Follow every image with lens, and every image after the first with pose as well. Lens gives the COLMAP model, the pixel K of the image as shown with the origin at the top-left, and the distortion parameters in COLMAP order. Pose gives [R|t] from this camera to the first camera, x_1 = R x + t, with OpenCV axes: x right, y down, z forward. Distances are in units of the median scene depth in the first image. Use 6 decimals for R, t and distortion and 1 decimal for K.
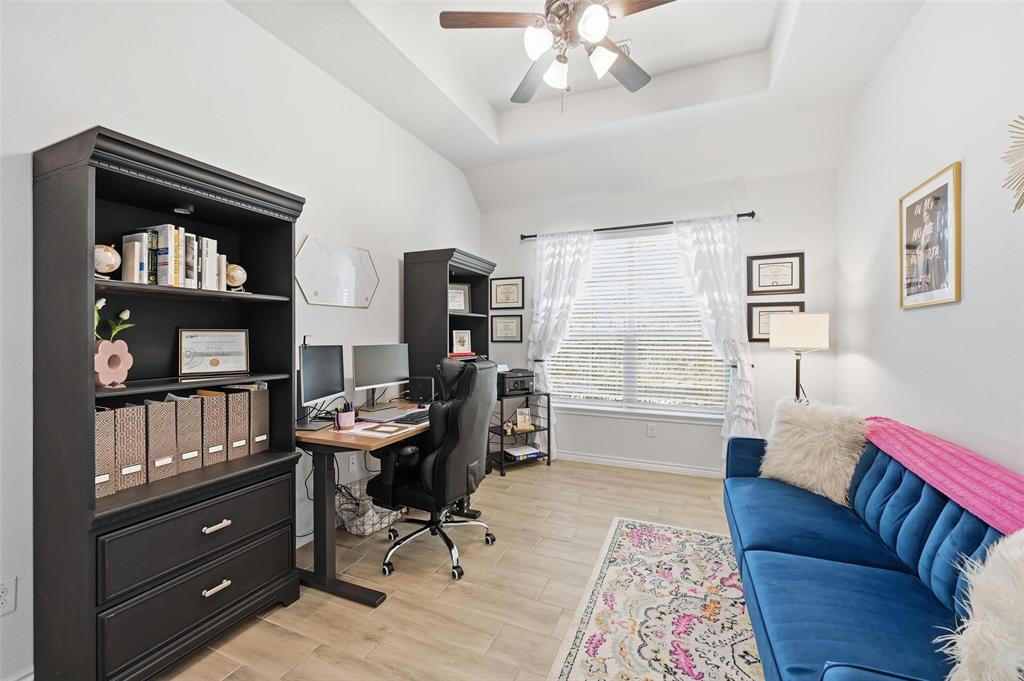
lens RADIAL K [[403.0, 0, 521.6], [0, 403.0, 337.4], [0, 0, 1]] dist [-0.002821, -0.001335]
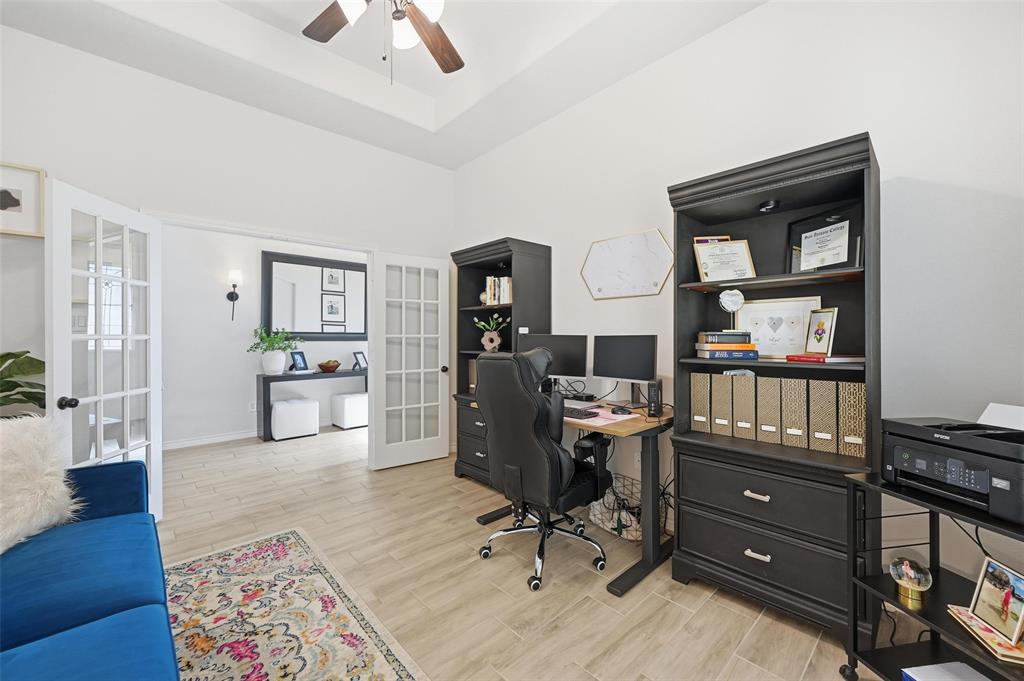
lens RADIAL K [[403.0, 0, 509.9], [0, 403.0, 340.6], [0, 0, 1]] dist [-0.002821, -0.001335]
pose [[-0.423856, 0.005218, -0.905715, 0.735503], [-0.002768, 0.999971, 0.007056, 0.030880], [0.905726, 0.005498, -0.423829, 1.464552]]
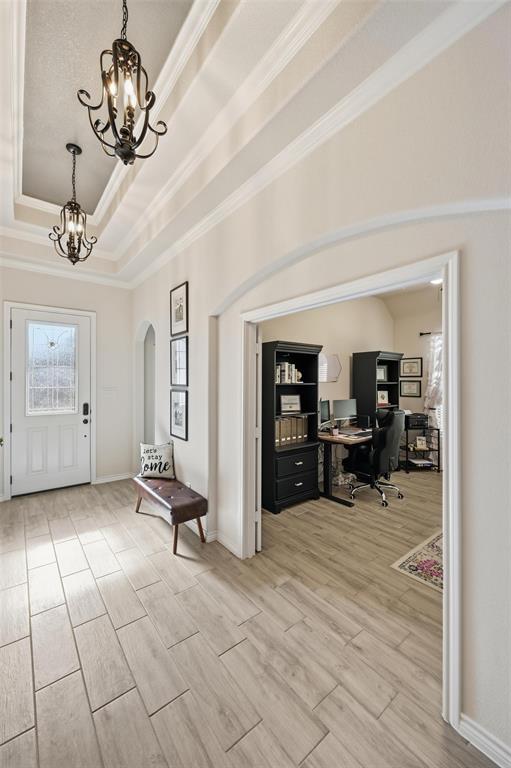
lens RADIAL K [[302.2, 0, 255.6], [0, 302.2, 384.4], [0, 0, 1]] dist [-0.002821, -0.001335]
pose [[0.870692, 0.001678, -0.491826, 0.039160], [0.000383, 0.999992, 0.004088, -0.088964], [0.491828, -0.003748, 0.870684, -0.808815]]
